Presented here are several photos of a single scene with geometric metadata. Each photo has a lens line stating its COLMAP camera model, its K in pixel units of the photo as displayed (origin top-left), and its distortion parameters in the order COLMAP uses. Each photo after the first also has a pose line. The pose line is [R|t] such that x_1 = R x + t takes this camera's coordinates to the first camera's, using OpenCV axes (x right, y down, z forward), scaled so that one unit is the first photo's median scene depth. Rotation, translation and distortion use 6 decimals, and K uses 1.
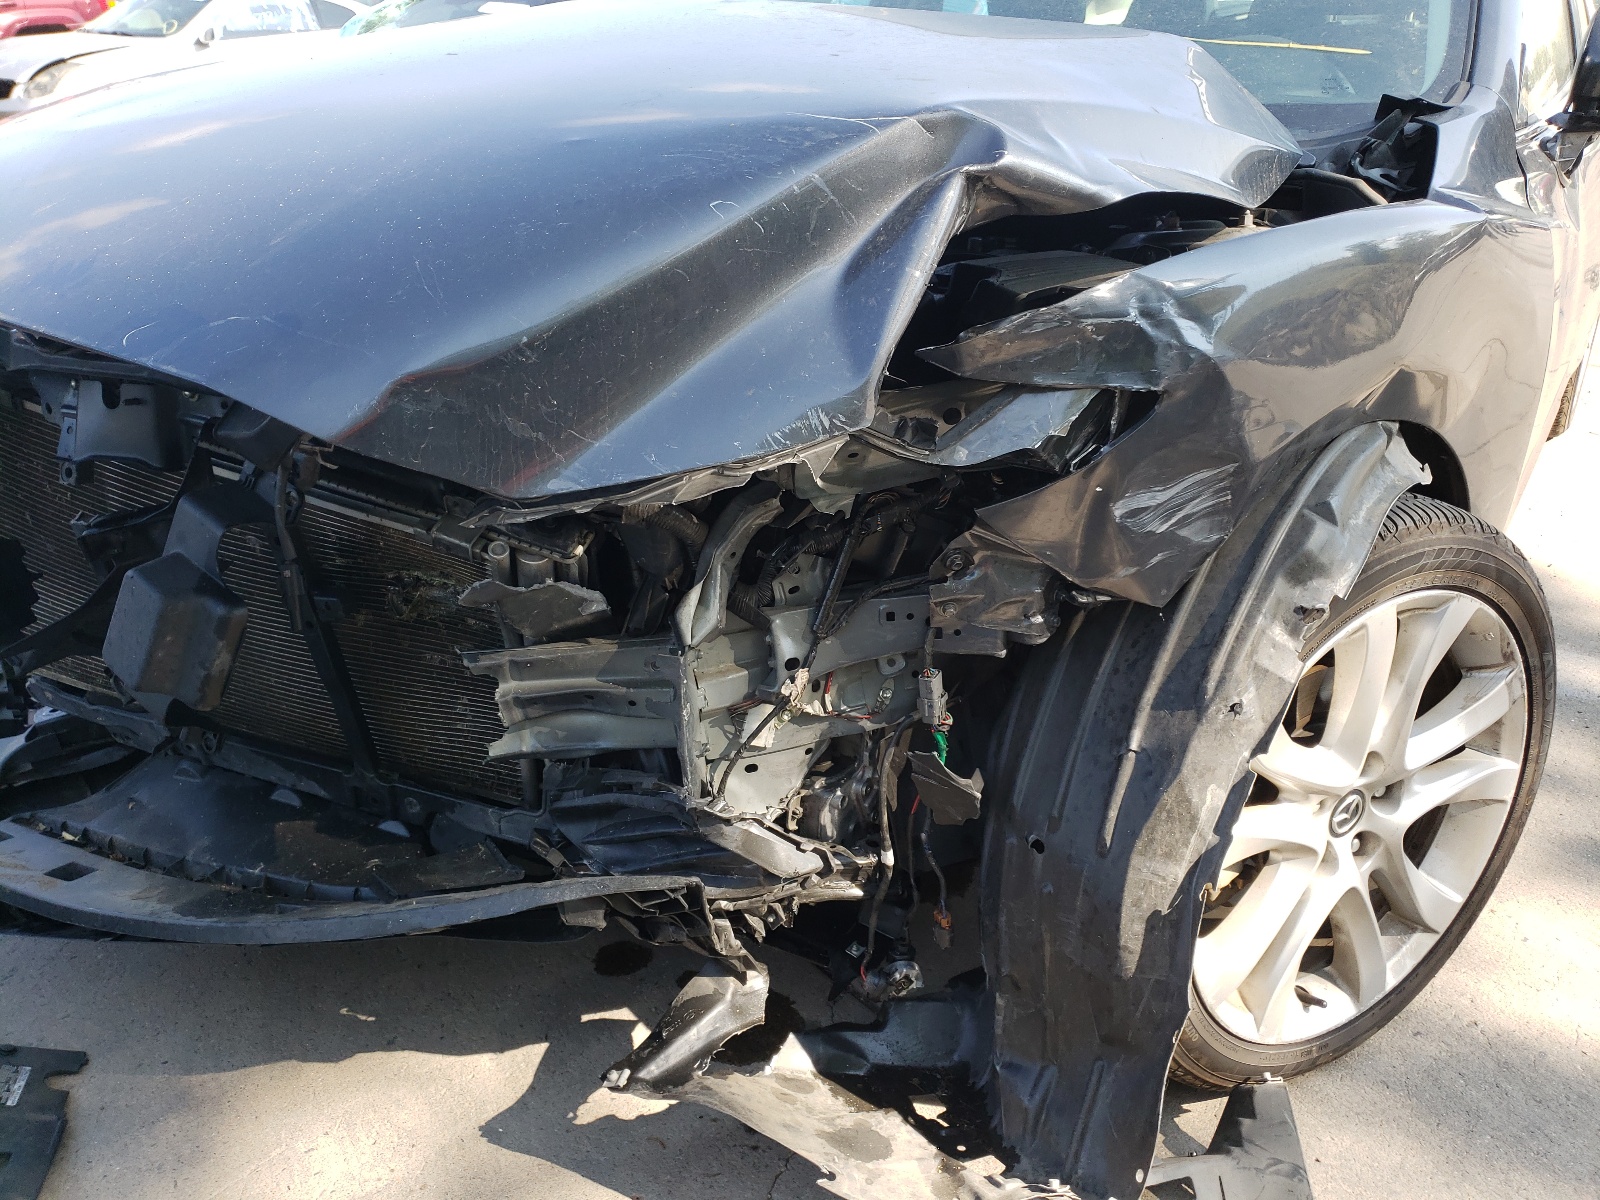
lens RADIAL K [[1218.9, 0, 800.0], [0, 1218.9, 600.0], [0, 0, 1]] dist [-0.031713, 0.000609]
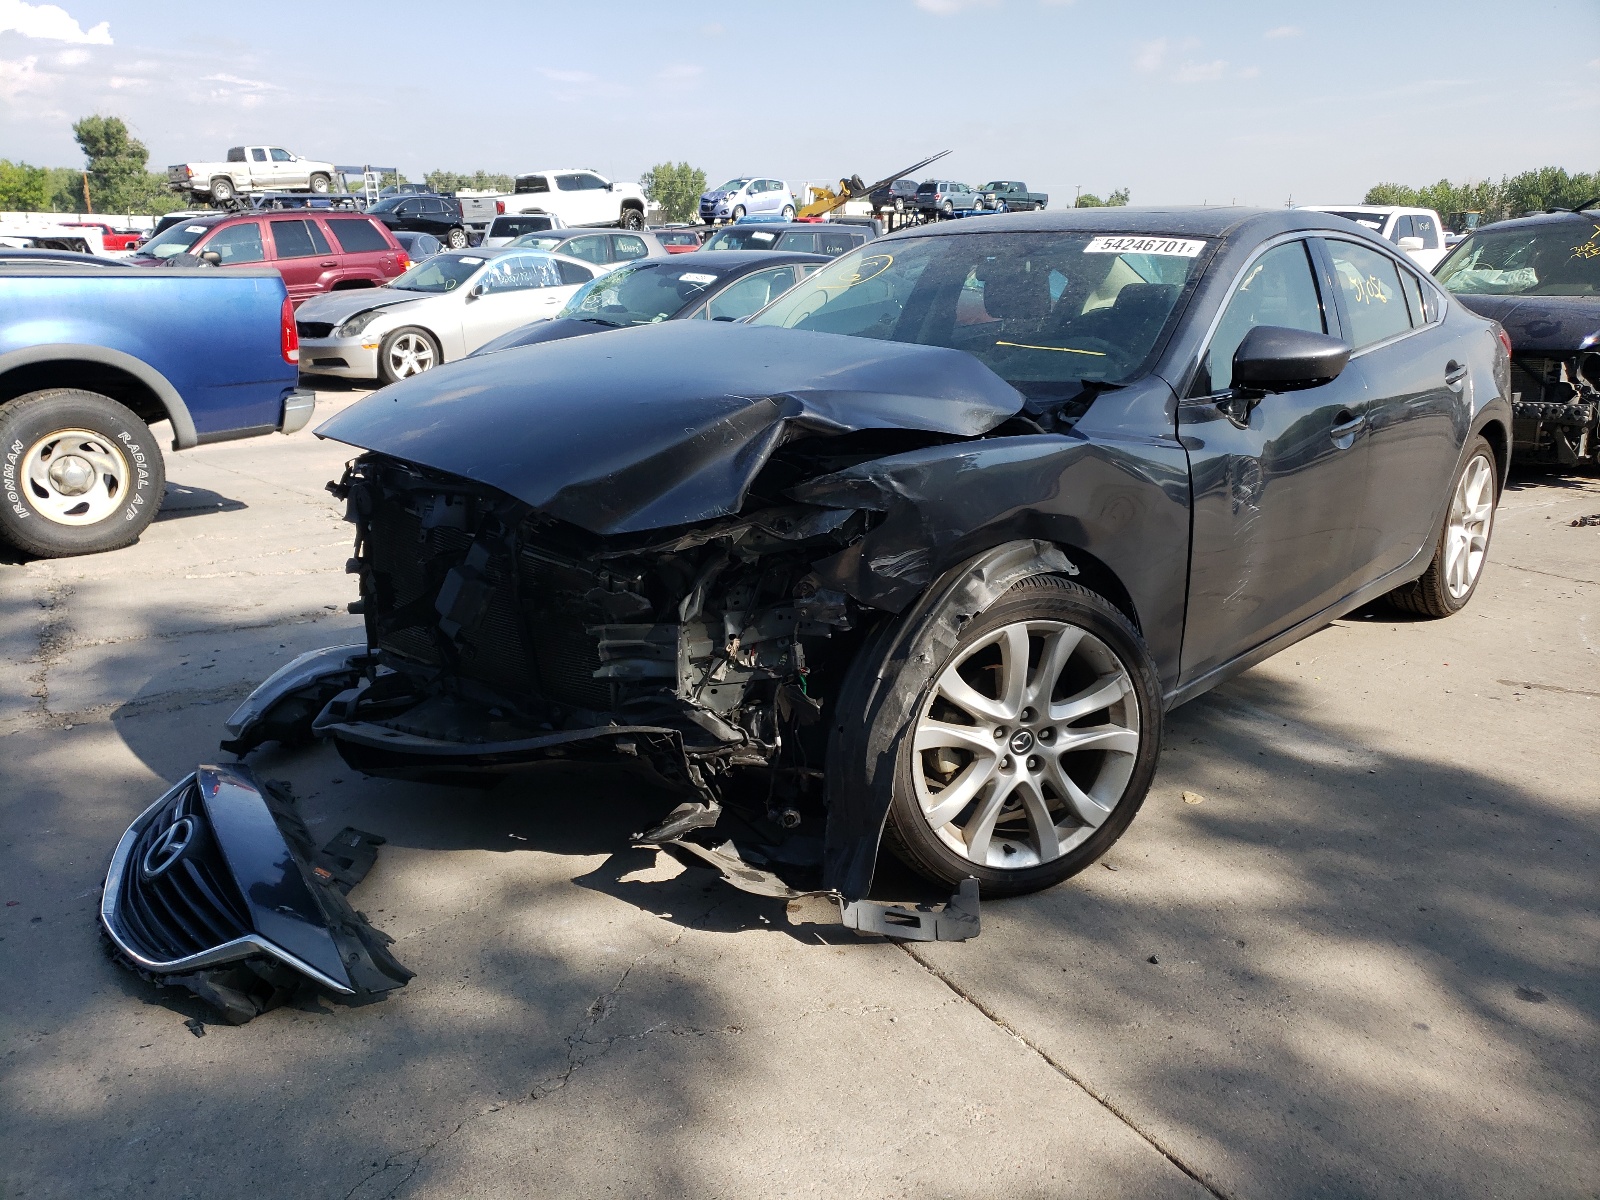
lens RADIAL K [[1218.9, 0, 800.0], [0, 1218.9, 600.0], [0, 0, 1]] dist [-0.031713, 0.000609]
pose [[0.986714, 0.045943, -0.155837, 0.442511], [-0.072853, 0.982462, -0.171643, 0.349244], [0.145218, 0.180716, 0.972756, -1.078232]]
